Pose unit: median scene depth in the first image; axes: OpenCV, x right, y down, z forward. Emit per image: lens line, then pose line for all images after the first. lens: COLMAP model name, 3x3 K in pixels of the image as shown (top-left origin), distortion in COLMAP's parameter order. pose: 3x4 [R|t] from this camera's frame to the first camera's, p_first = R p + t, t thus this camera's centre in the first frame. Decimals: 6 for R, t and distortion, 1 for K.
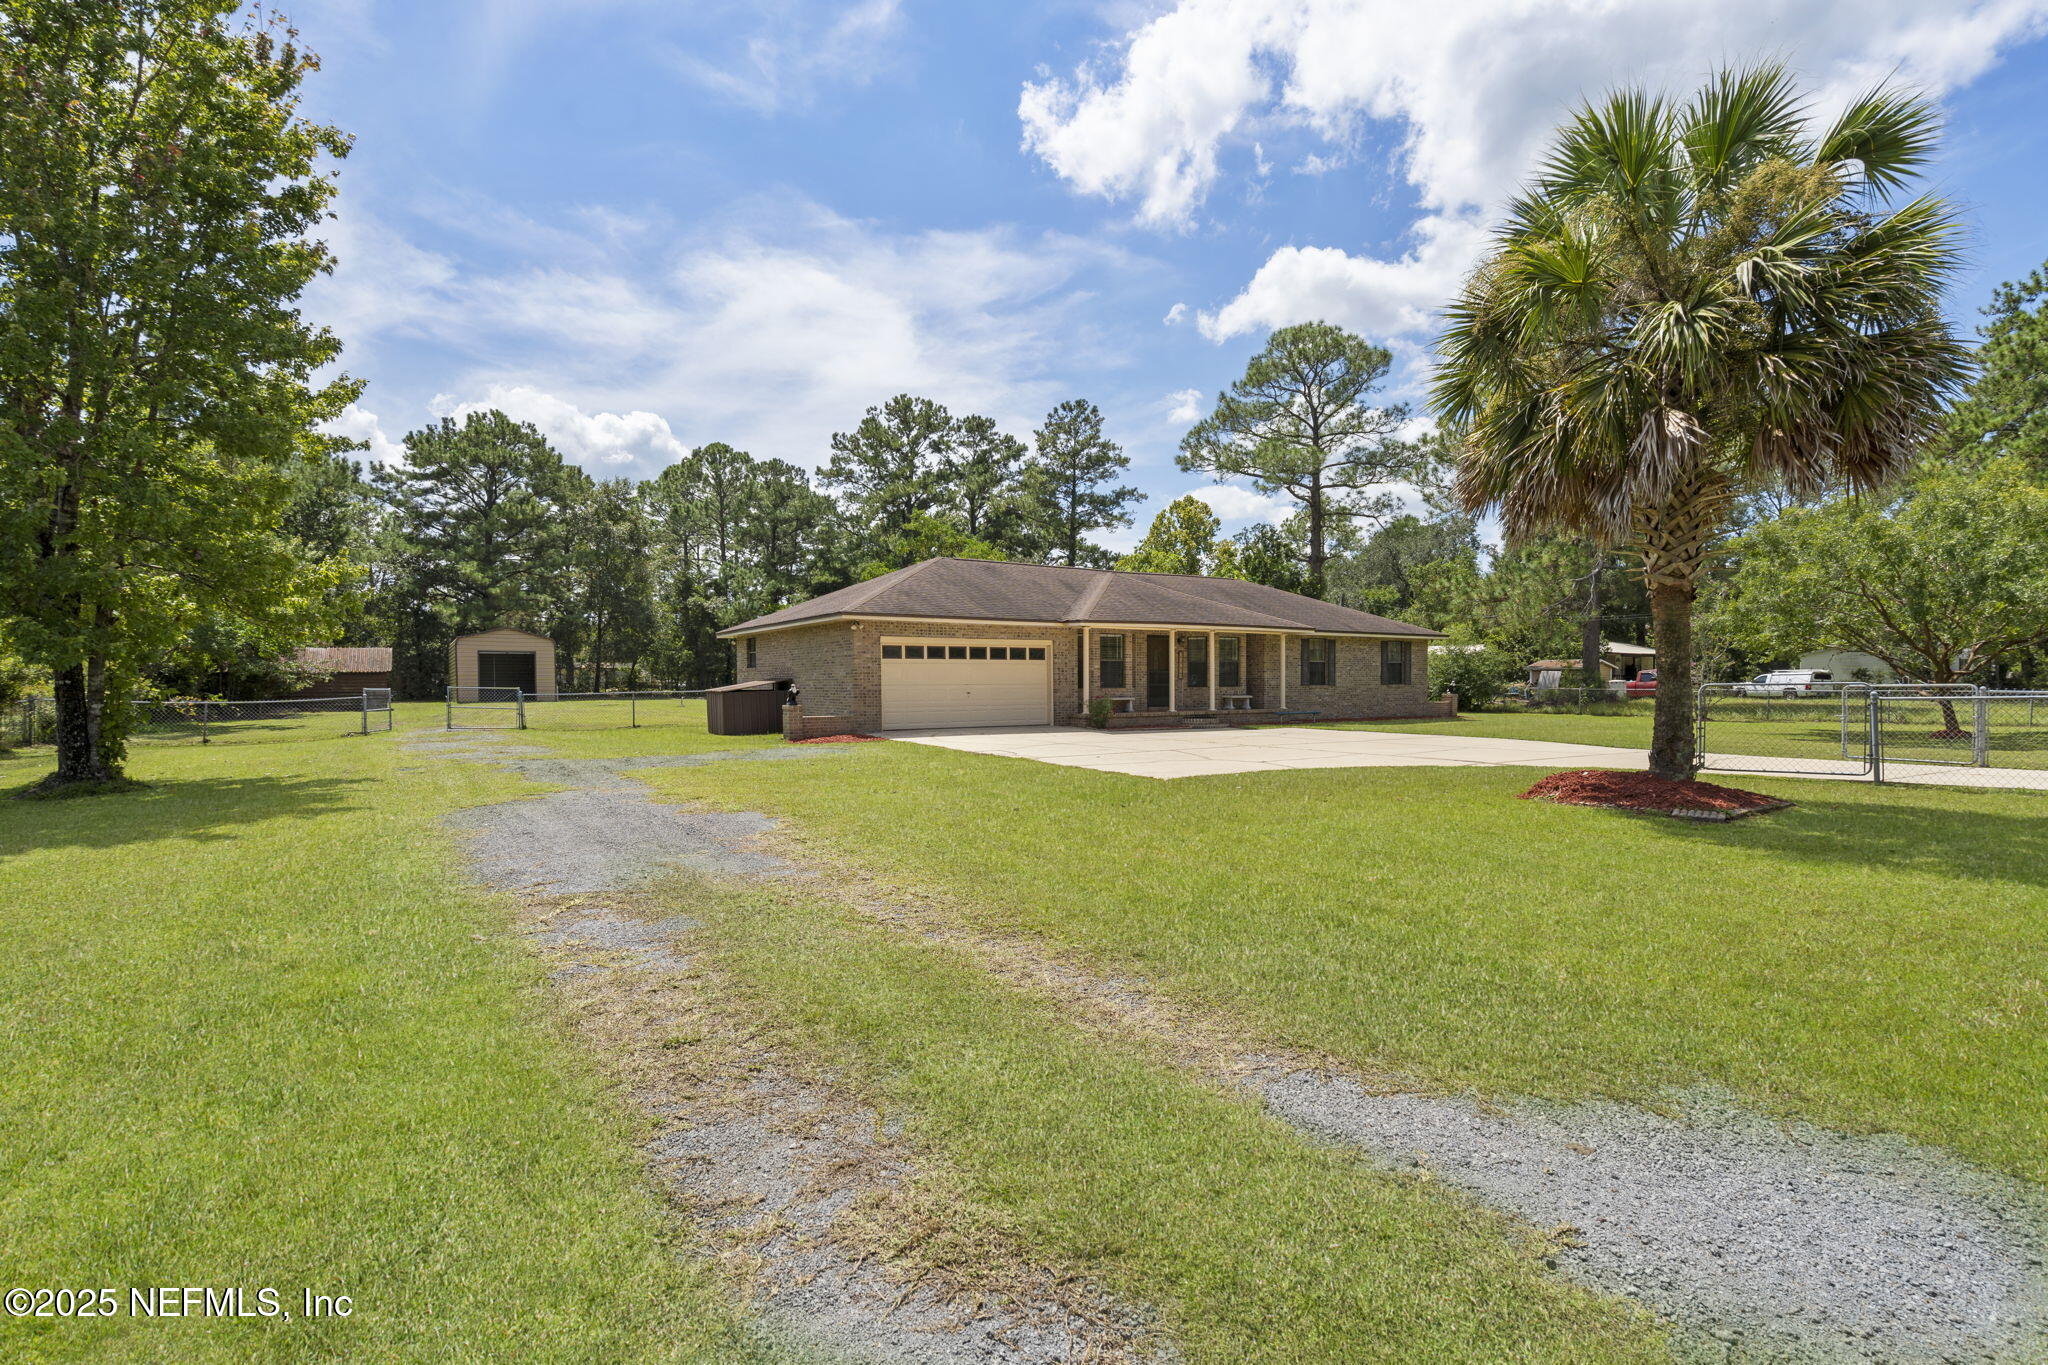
lens RADIAL K [[985.8, 0, 1024.0], [0, 985.8, 682.5], [0, 0, 1]] dist [0.010938, 0.000387]
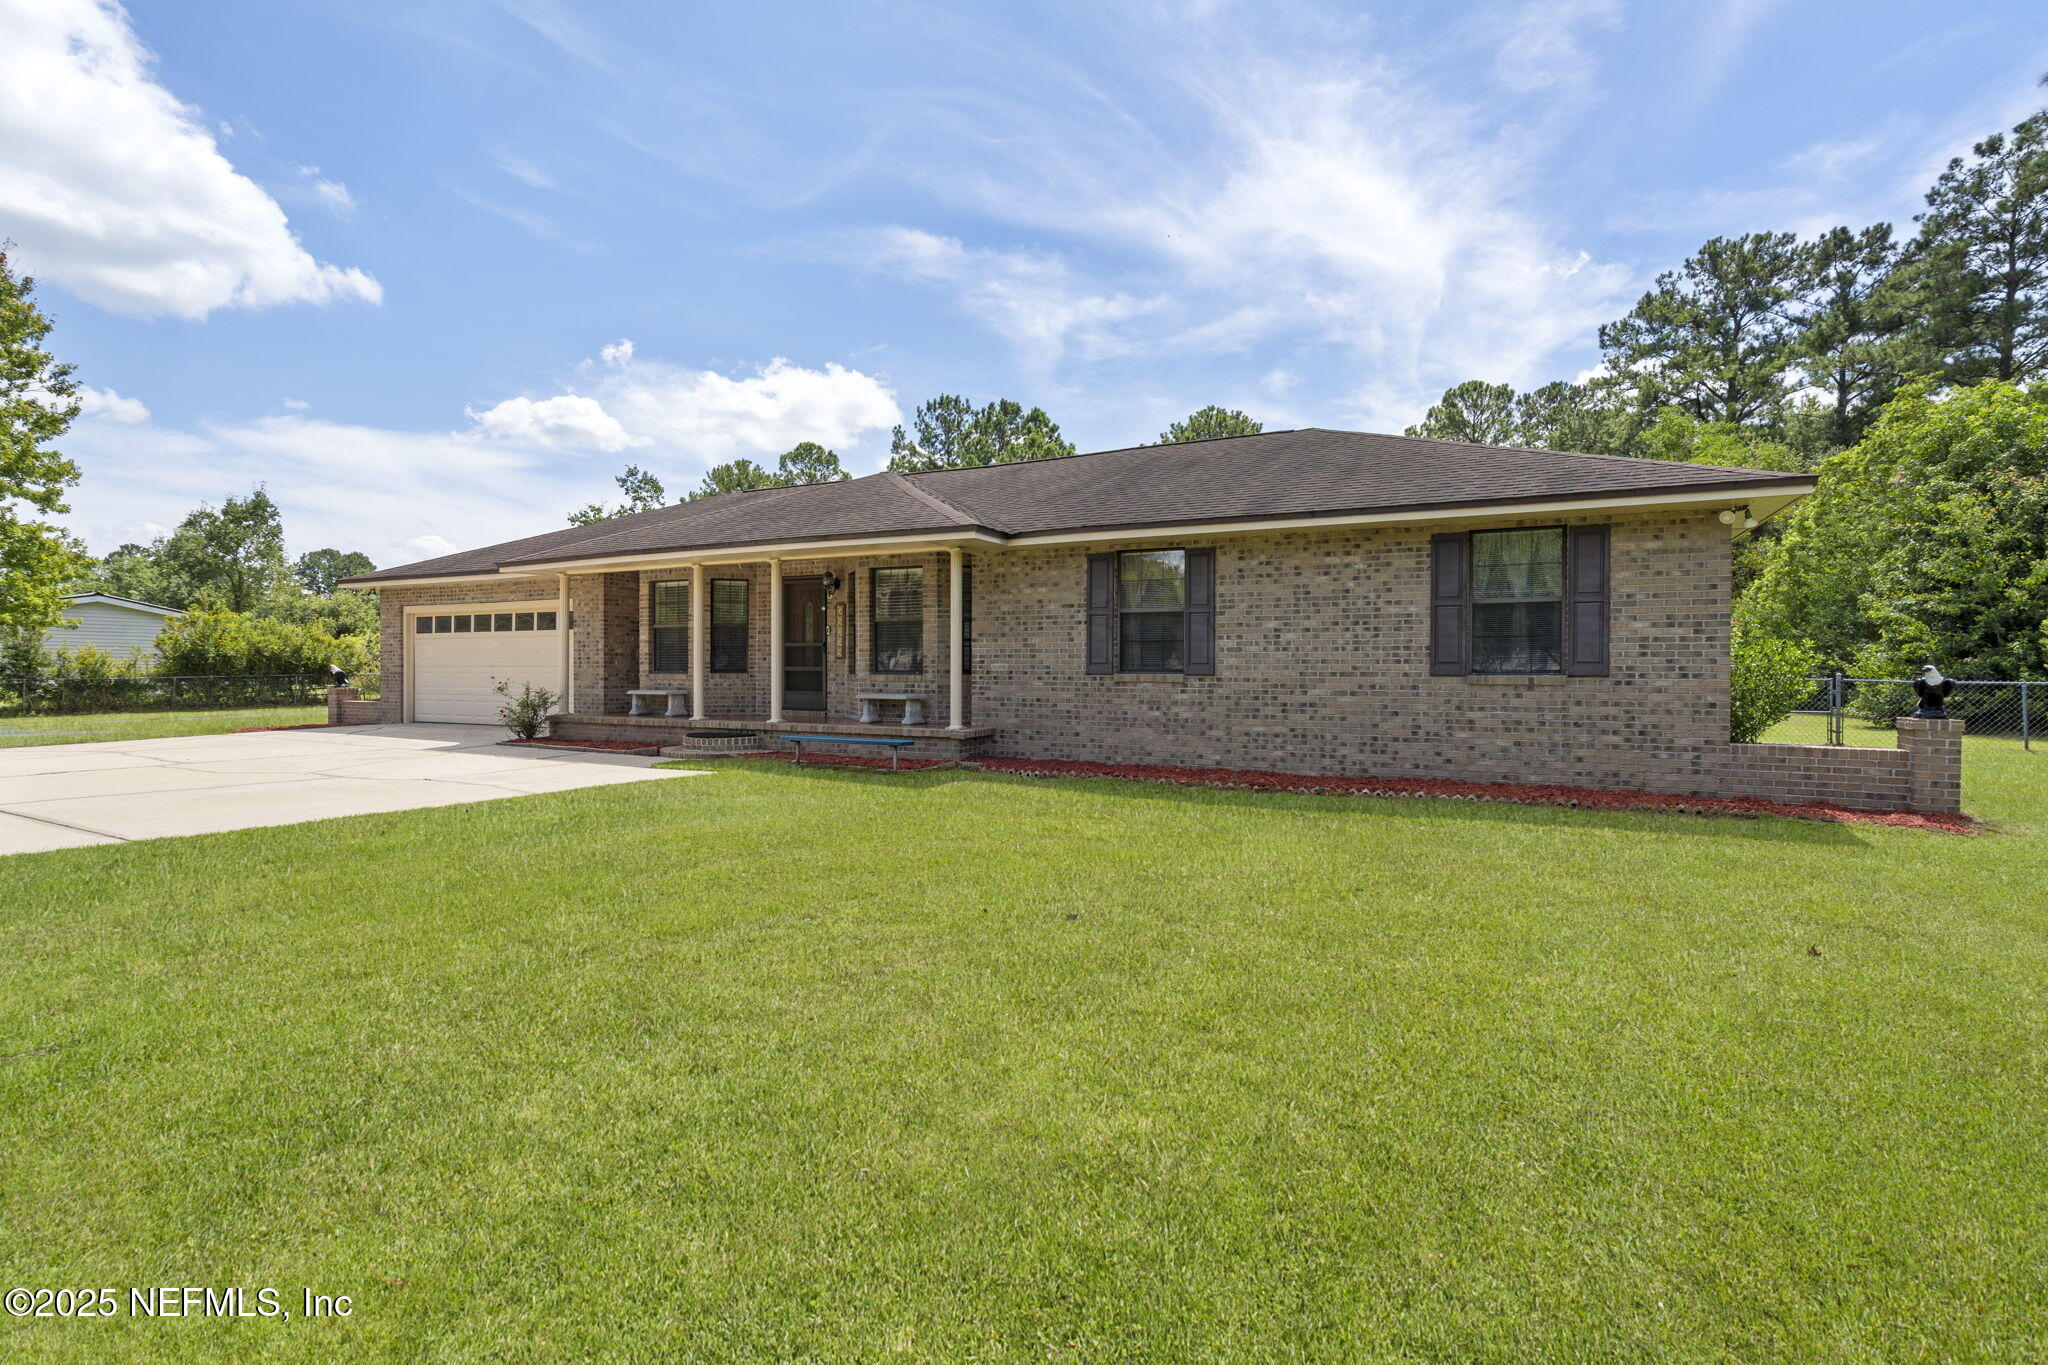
lens RADIAL K [[949.3, 0, 1031.5], [0, 949.3, 674.5], [0, 0, 1]] dist [-0.001796, 0.000254]
pose [[0.501514, 0.011453, -0.865073, 0.236019], [-0.004606, 0.999934, 0.010568, -0.000299], [0.865137, -0.001315, 0.501534, 0.313703]]
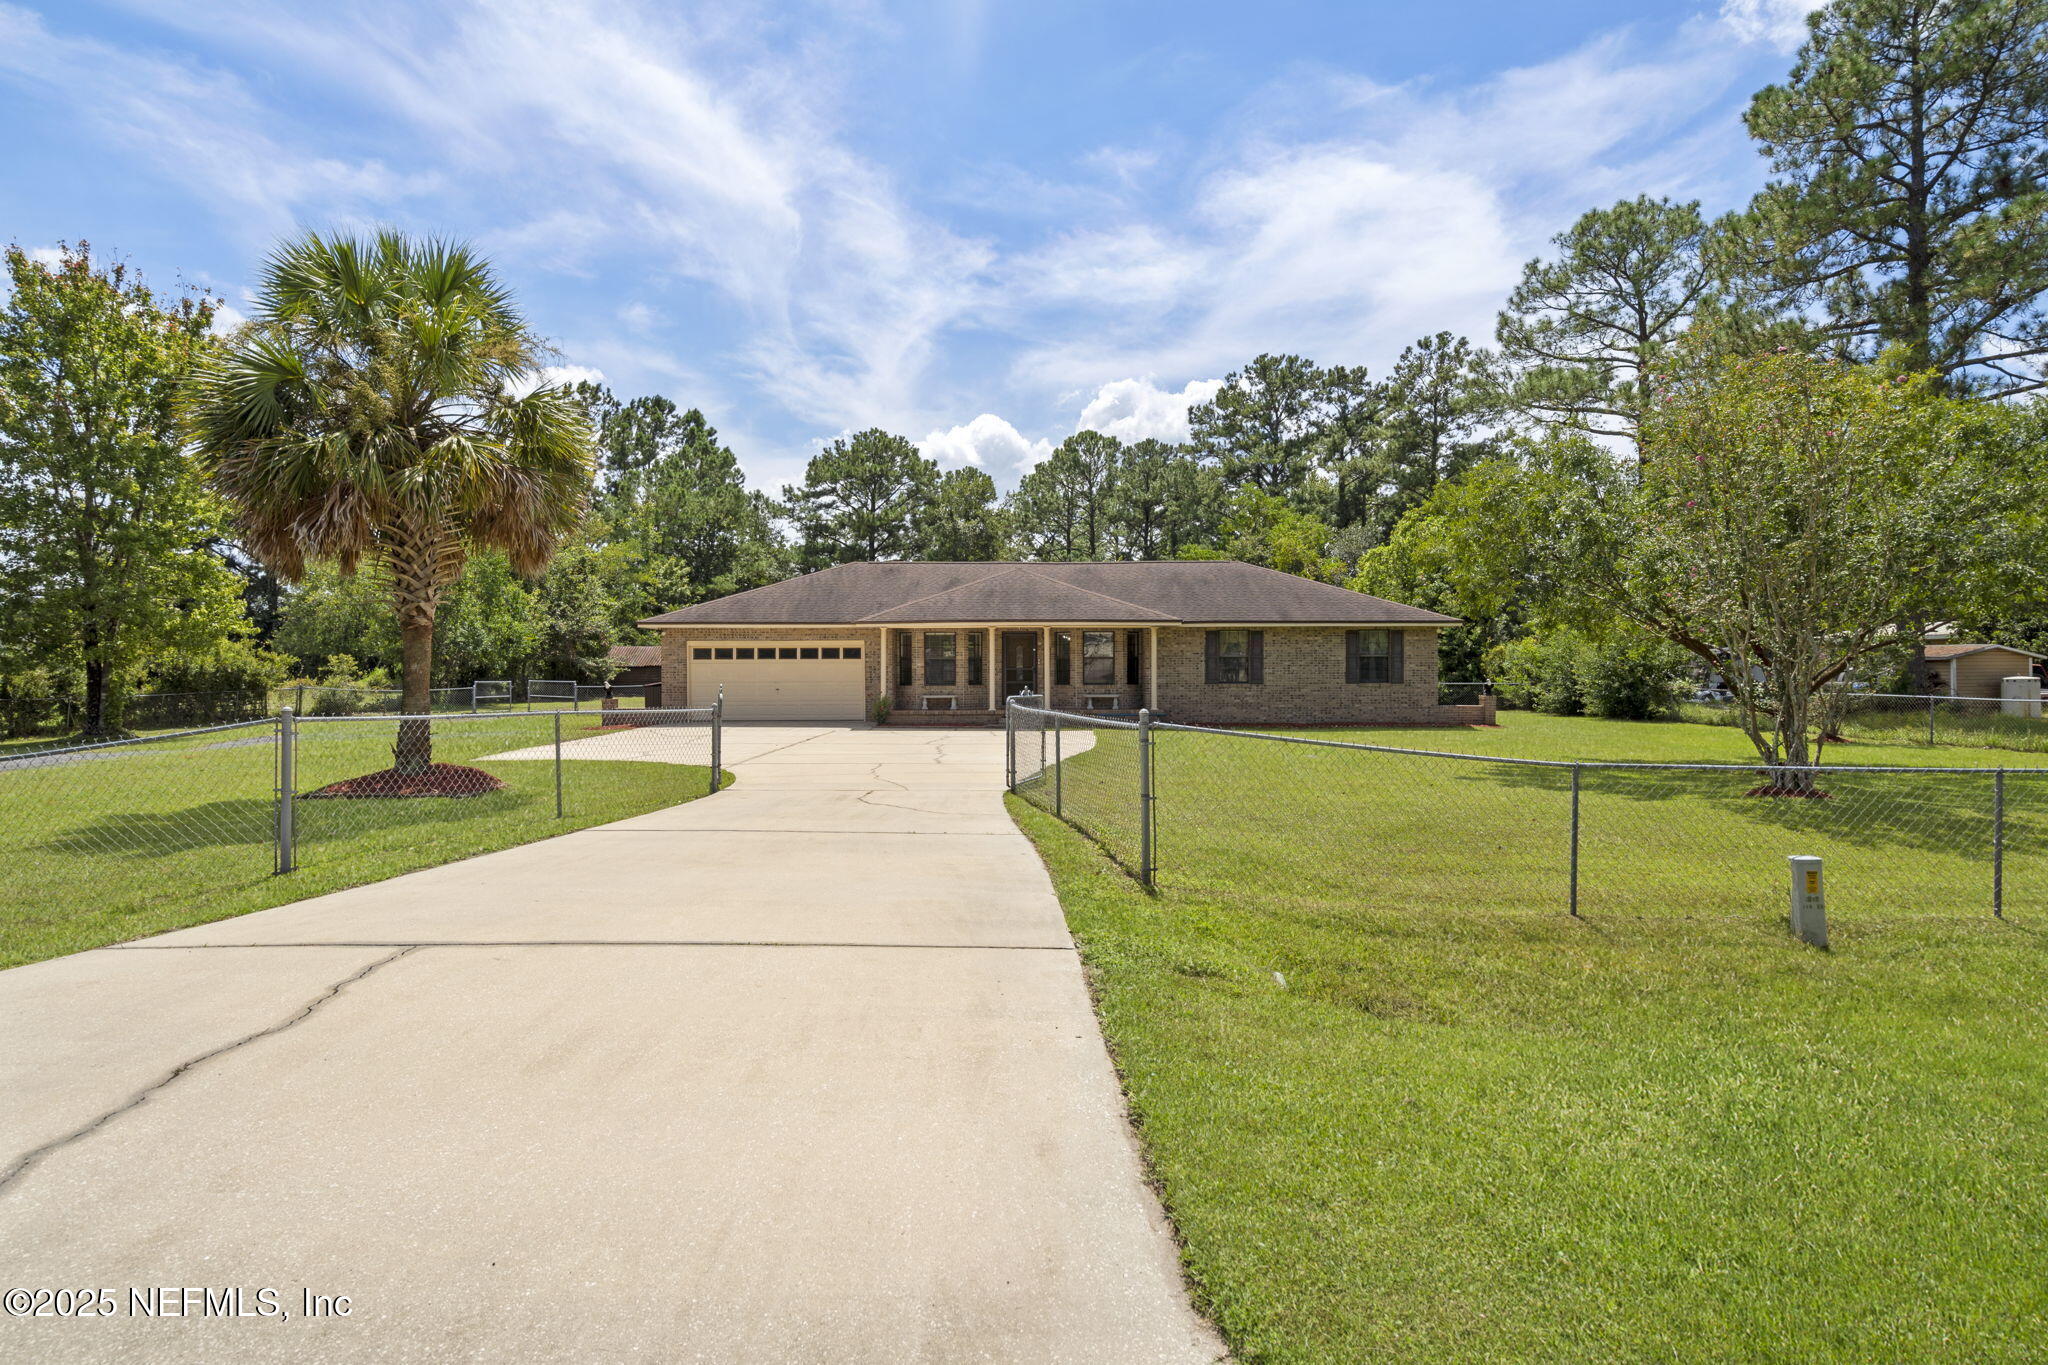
lens RADIAL K [[1112.8, 0, 1024.2], [0, 1112.8, 627.9], [0, 0, 1]] dist [0.017919, 0.000383]
pose [[0.845628, -0.018445, -0.533454, 0.267750], [-0.000840, 0.999356, -0.035886, -0.004455], [0.533773, 0.030794, 0.845067, 0.027732]]
